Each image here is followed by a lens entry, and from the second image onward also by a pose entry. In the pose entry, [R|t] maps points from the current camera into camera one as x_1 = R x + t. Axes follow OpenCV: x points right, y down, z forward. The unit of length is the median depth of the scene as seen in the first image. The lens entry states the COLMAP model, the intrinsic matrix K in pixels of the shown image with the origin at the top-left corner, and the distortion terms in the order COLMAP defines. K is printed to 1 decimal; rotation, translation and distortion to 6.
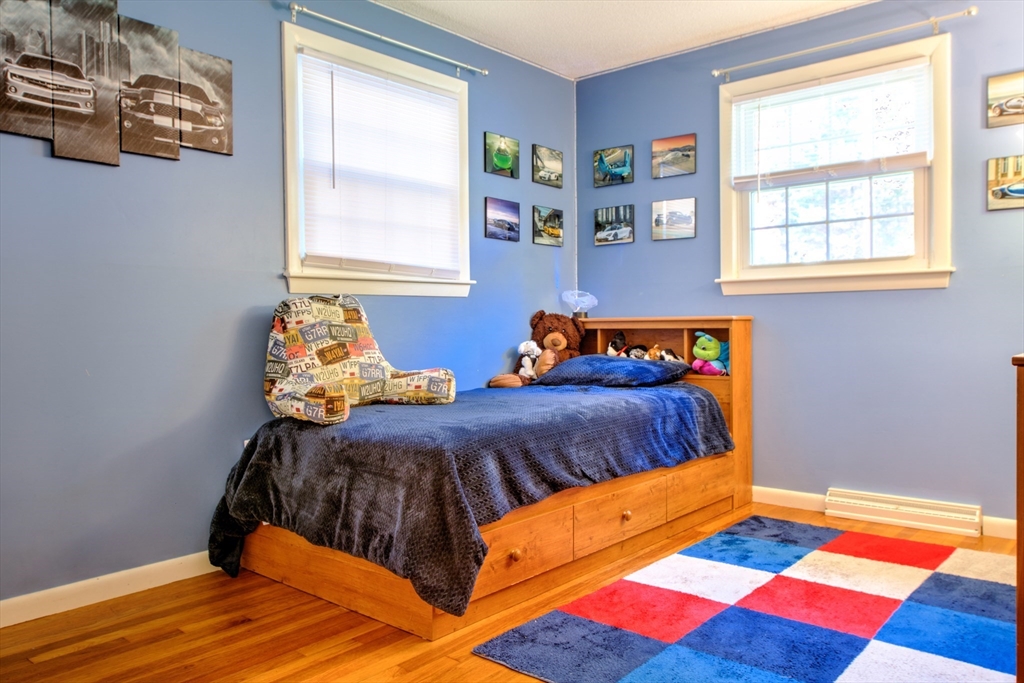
lens RADIAL K [[760.1, 0, 518.2], [0, 760.1, 337.9], [0, 0, 1]] dist [-0.018745, 0.008338]
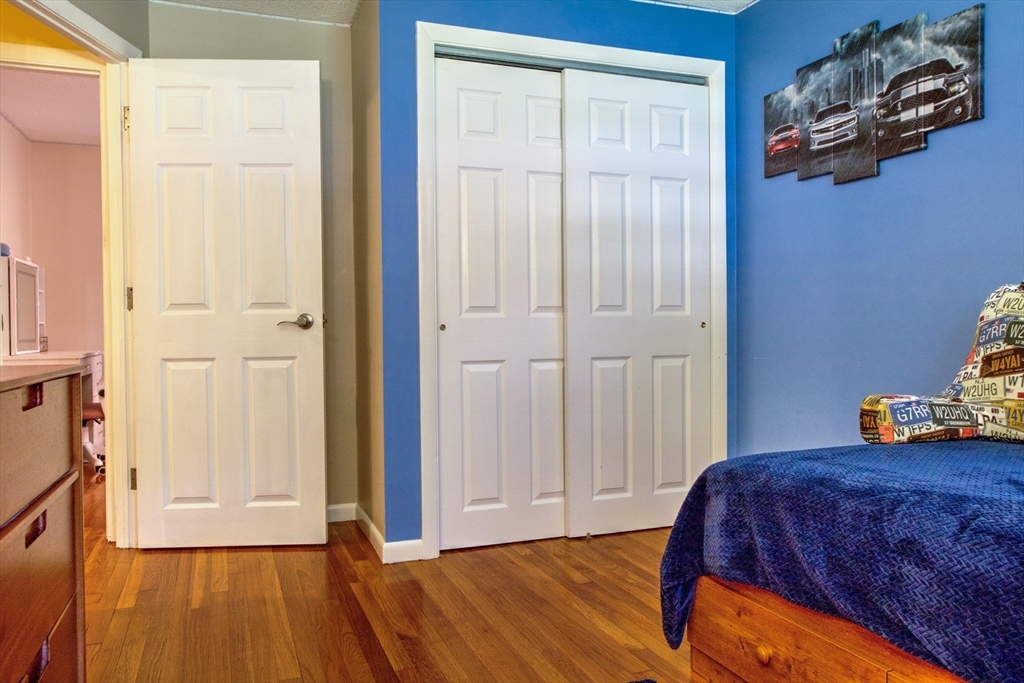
lens RADIAL K [[760.1, 0, 518.2], [0, 760.1, 337.9], [0, 0, 1]] dist [-0.018745, 0.008338]
pose [[-0.473313, 0.027968, -0.880450, 0.655747], [0.002633, 0.999536, 0.030335, -0.027718], [0.880891, 0.012040, -0.473167, 1.035054]]
